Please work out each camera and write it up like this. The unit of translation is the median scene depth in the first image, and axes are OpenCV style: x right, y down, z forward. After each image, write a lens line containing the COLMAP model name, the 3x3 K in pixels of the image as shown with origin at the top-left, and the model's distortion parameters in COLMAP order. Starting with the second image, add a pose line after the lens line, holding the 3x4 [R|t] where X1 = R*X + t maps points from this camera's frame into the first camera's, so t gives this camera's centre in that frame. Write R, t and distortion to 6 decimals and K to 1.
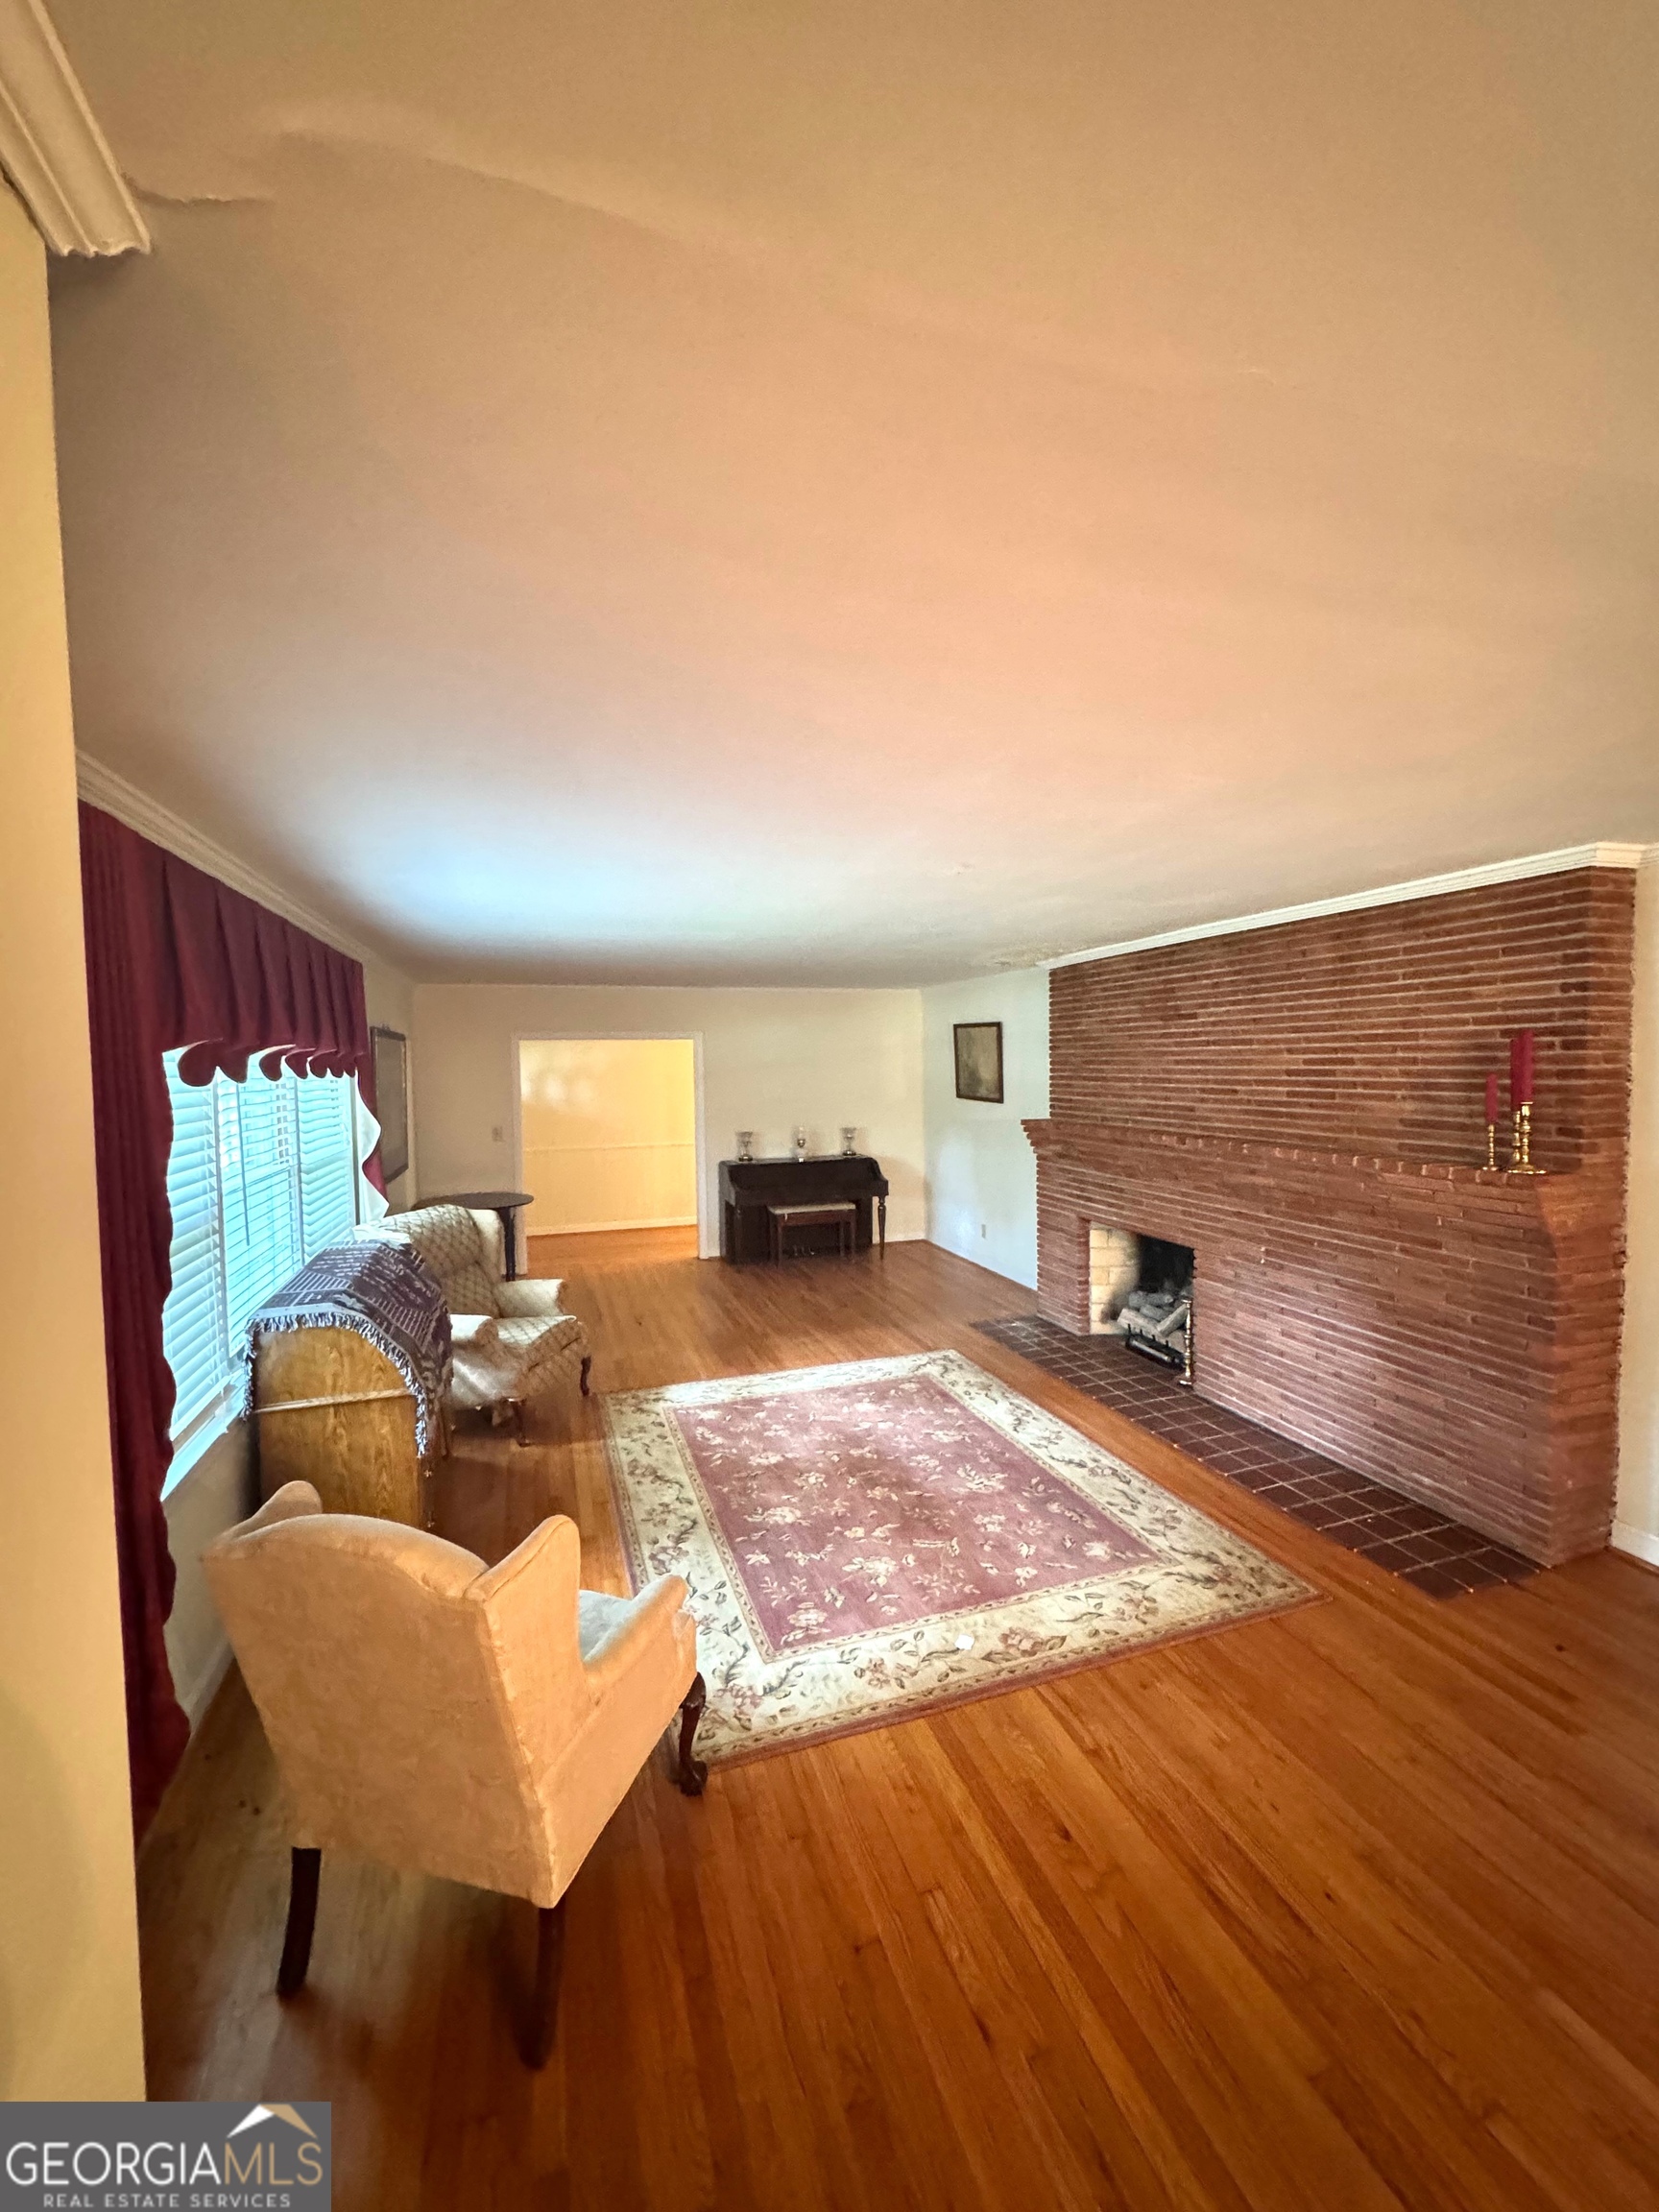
lens RADIAL K [[883.4, 0, 830.1], [0, 883.4, 1103.1], [0, 0, 1]] dist [0.001673, 0.000122]
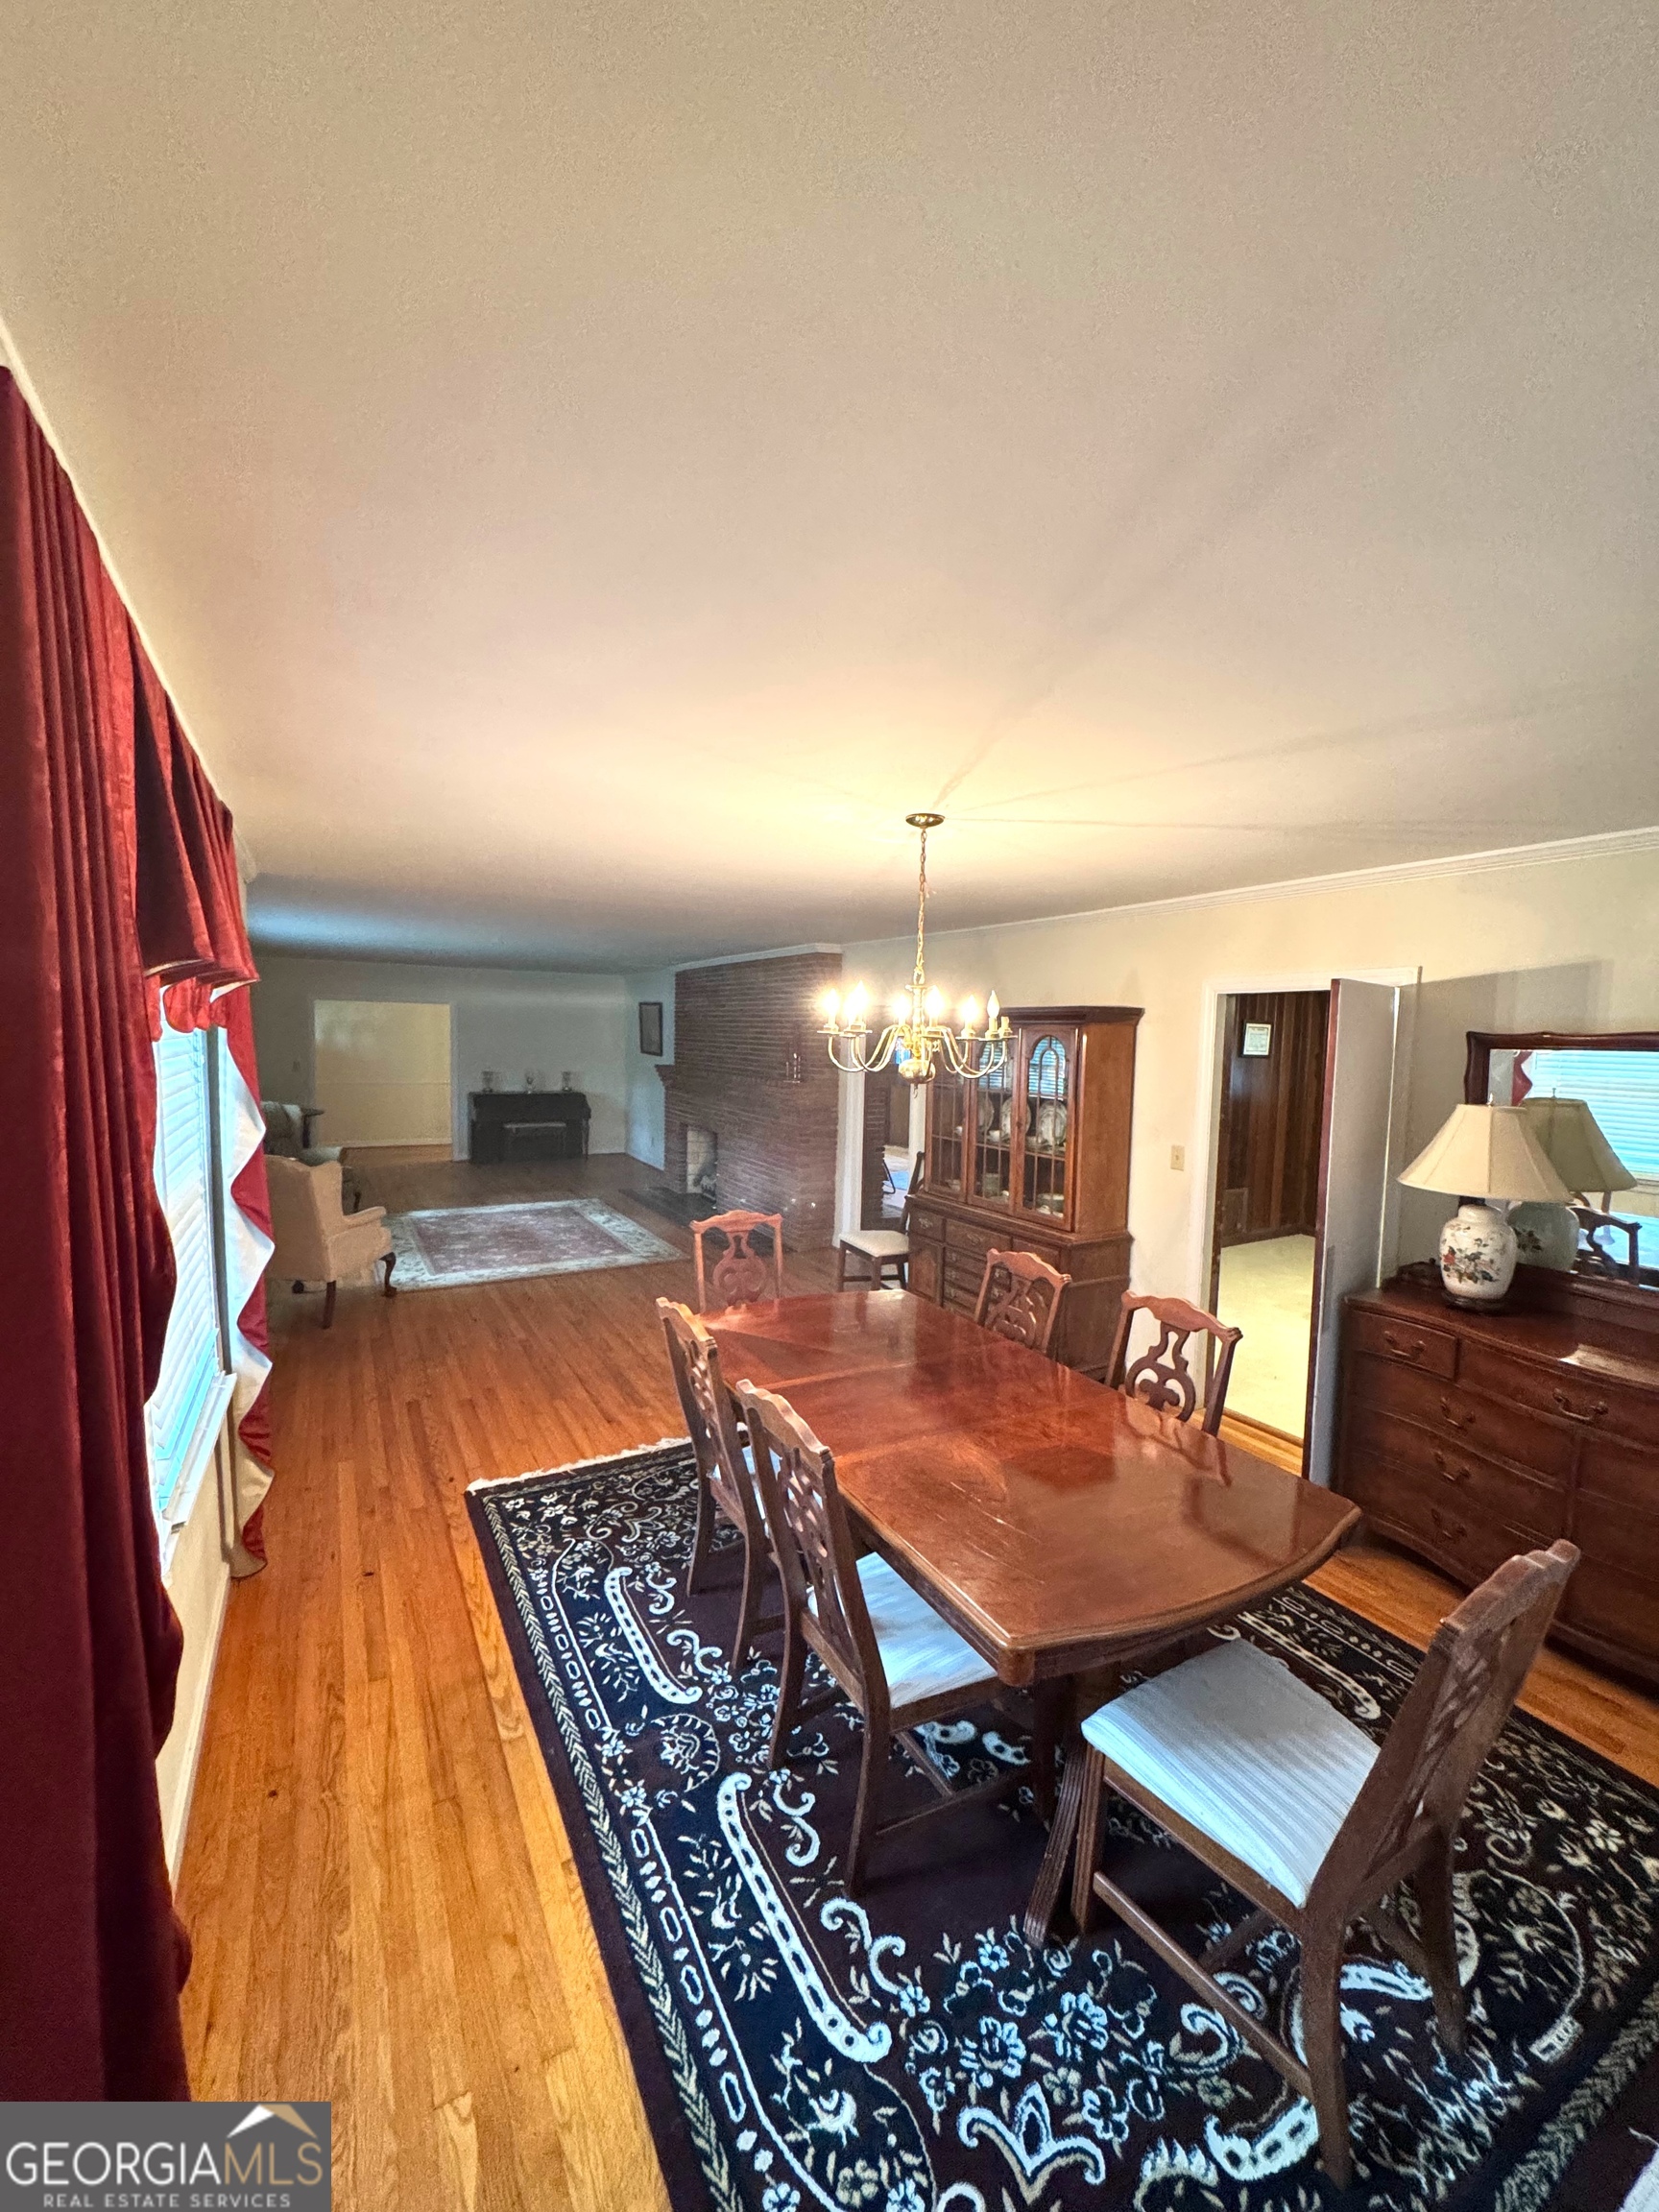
lens RADIAL K [[883.4, 0, 825.4], [0, 883.4, 1114.6], [0, 0, 1]] dist [0.001673, 0.000122]
pose [[0.981173, 0.021517, 0.191927, 0.228031], [-0.030556, 0.998552, 0.044265, 0.030746], [-0.190696, -0.049296, 0.980411, -0.686240]]
